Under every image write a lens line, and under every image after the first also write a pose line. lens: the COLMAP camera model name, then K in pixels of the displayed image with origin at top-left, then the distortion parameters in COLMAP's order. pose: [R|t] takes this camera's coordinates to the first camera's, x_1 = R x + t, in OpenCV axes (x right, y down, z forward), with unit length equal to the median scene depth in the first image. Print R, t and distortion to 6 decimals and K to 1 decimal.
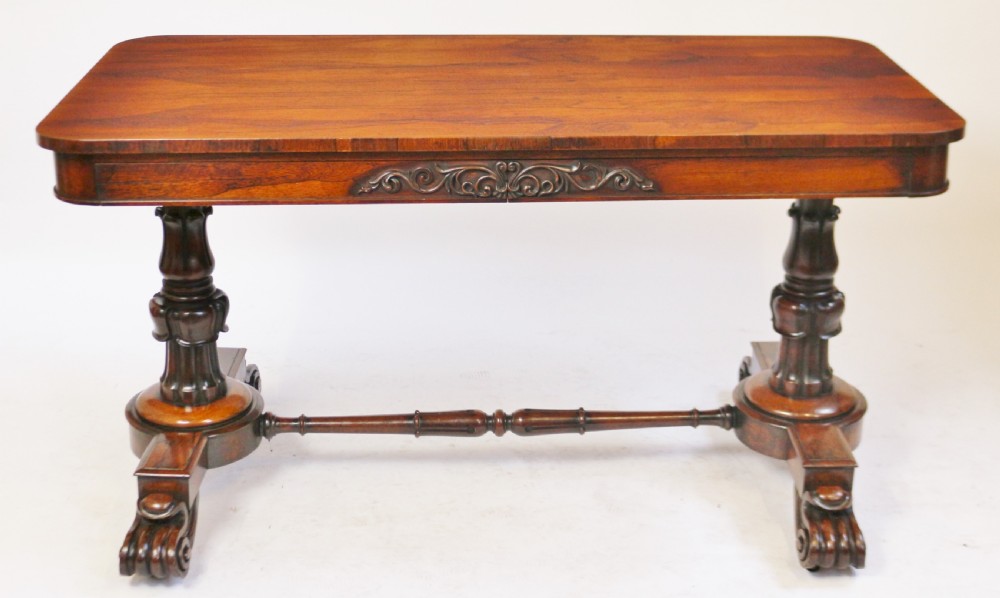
lens RADIAL K [[1412.6, 0, 500.0], [0, 1412.6, 299.0], [0, 0, 1]] dist [-0.028013, -0.680848]
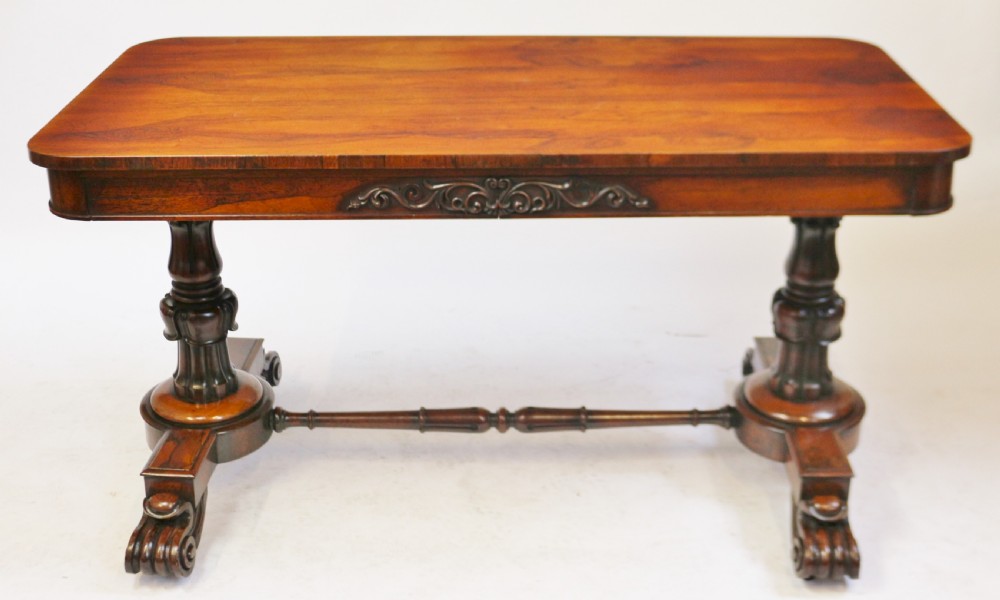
lens RADIAL K [[1232.0, 0, 494.6], [0, 1232.0, 288.9], [0, 0, 1]] dist [-0.064435, -0.336754]
pose [[0.998824, 0.008310, -0.047772, 0.039690], [-0.006100, 0.998912, 0.046224, -0.053633], [0.048104, -0.045878, 0.997788, 0.129098]]
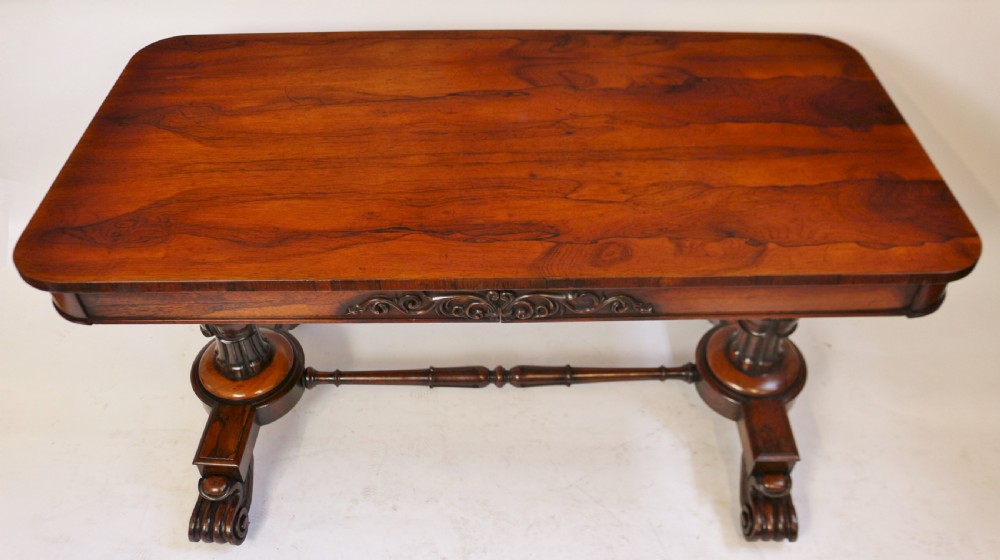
lens RADIAL K [[782.4, 0, 500.0], [0, 782.4, 280.0], [0, 0, 1]] dist [-0.122357, 0.002386]
pose [[0.999755, 0.008589, -0.020420, 0.014289], [-0.000118, 0.923826, 0.382812, -0.271594], [0.022152, -0.382716, 0.923600, 0.466299]]
